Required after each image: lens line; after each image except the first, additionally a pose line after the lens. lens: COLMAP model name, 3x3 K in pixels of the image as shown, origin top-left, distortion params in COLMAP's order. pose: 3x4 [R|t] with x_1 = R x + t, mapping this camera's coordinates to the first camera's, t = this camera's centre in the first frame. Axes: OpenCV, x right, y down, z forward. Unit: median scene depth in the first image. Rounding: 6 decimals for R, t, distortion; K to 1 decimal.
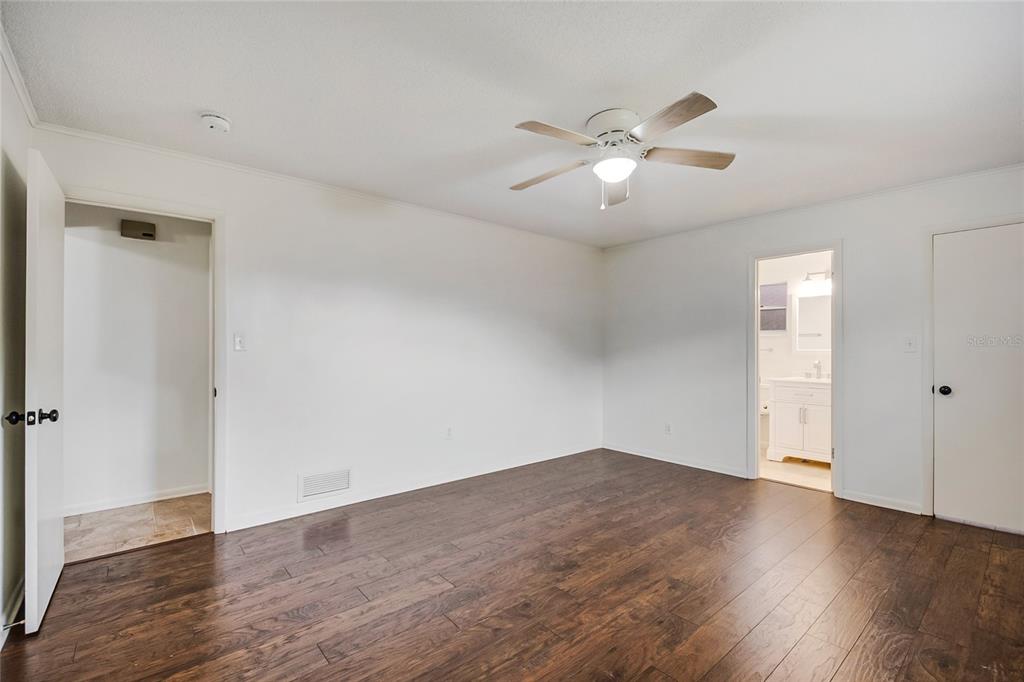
lens RADIAL K [[453.8, 0, 513.4], [0, 453.8, 343.3], [0, 0, 1]] dist [0.002761, -0.012286]
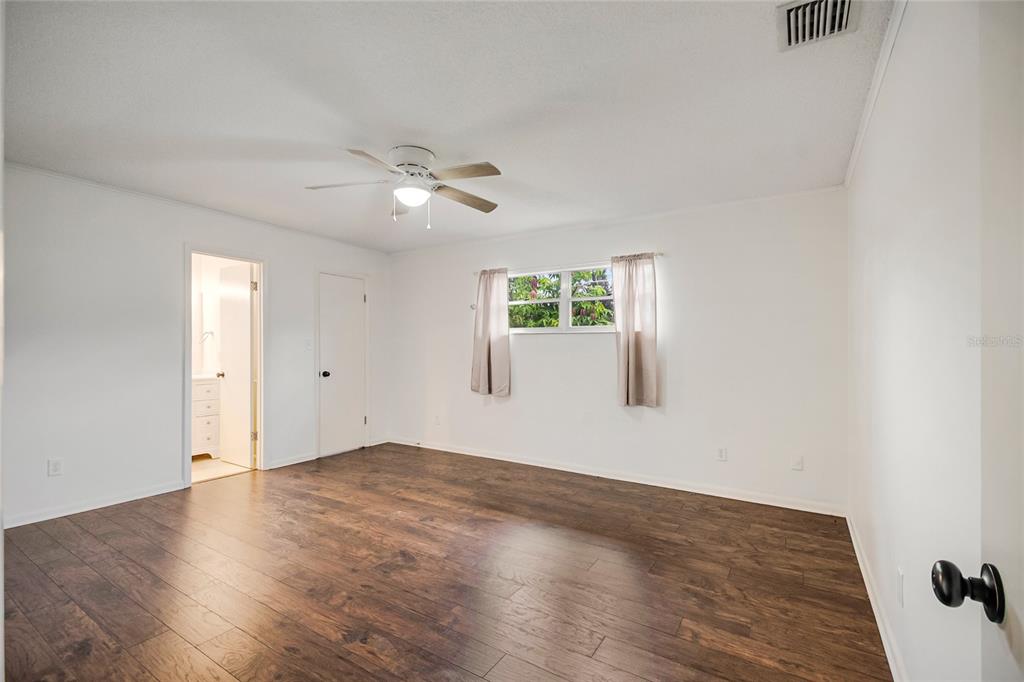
lens RADIAL K [[453.8, 0, 513.4], [0, 453.8, 343.3], [0, 0, 1]] dist [0.002761, -0.012286]
pose [[-0.290321, 0.009371, 0.956884, -0.909957], [-0.001118, 0.999948, -0.010132, 0.016552], [-0.956929, -0.004011, -0.290295, 1.021665]]
